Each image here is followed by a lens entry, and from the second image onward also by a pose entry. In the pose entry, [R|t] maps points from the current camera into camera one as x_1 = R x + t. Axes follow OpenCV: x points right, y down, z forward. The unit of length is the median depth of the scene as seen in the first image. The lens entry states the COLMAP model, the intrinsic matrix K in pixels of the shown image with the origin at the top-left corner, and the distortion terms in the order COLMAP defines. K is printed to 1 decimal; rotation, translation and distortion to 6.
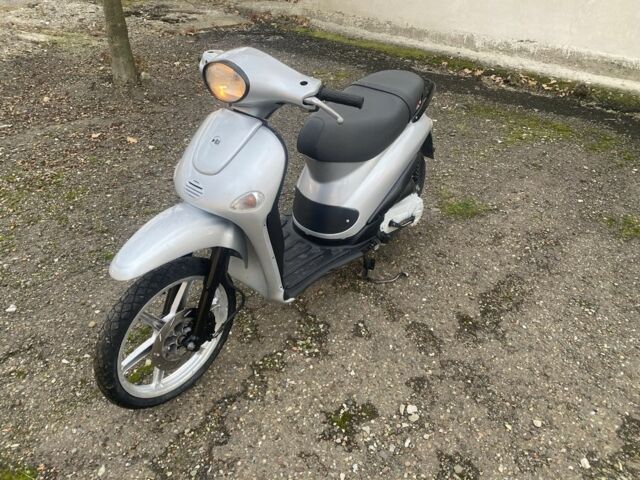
lens RADIAL K [[493.2, 0, 312.8], [0, 493.2, 226.5], [0, 0, 1]] dist [0.035241, -0.048624]
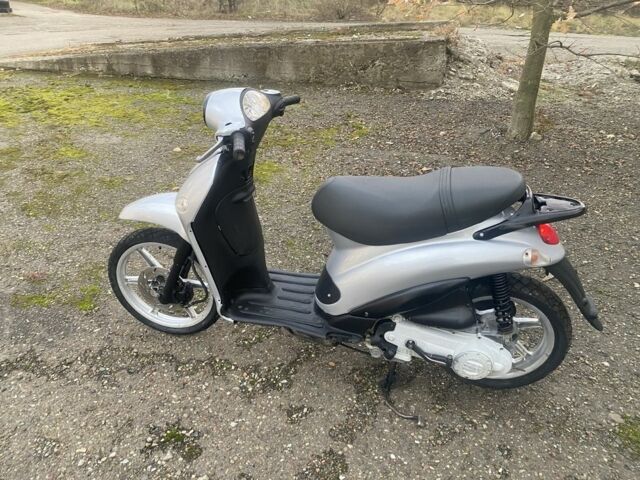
lens RADIAL K [[493.2, 0, 312.8], [0, 493.2, 226.5], [0, 0, 1]] dist [0.035241, -0.048624]
pose [[0.440675, 0.384647, -0.811081, 0.772968], [-0.463315, 0.871353, 0.161503, -0.263902], [0.768859, 0.304616, 0.562196, 0.450926]]
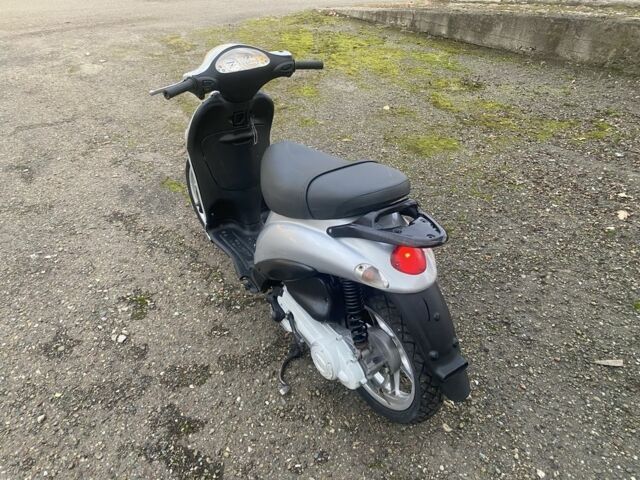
lens RADIAL K [[493.2, 0, 312.8], [0, 493.2, 226.5], [0, 0, 1]] dist [0.035241, -0.048624]
pose [[-0.257617, 0.476236, -0.840733, 0.895008], [-0.516963, 0.667163, 0.536324, -0.655188], [0.816323, 0.572794, 0.074324, 1.044046]]
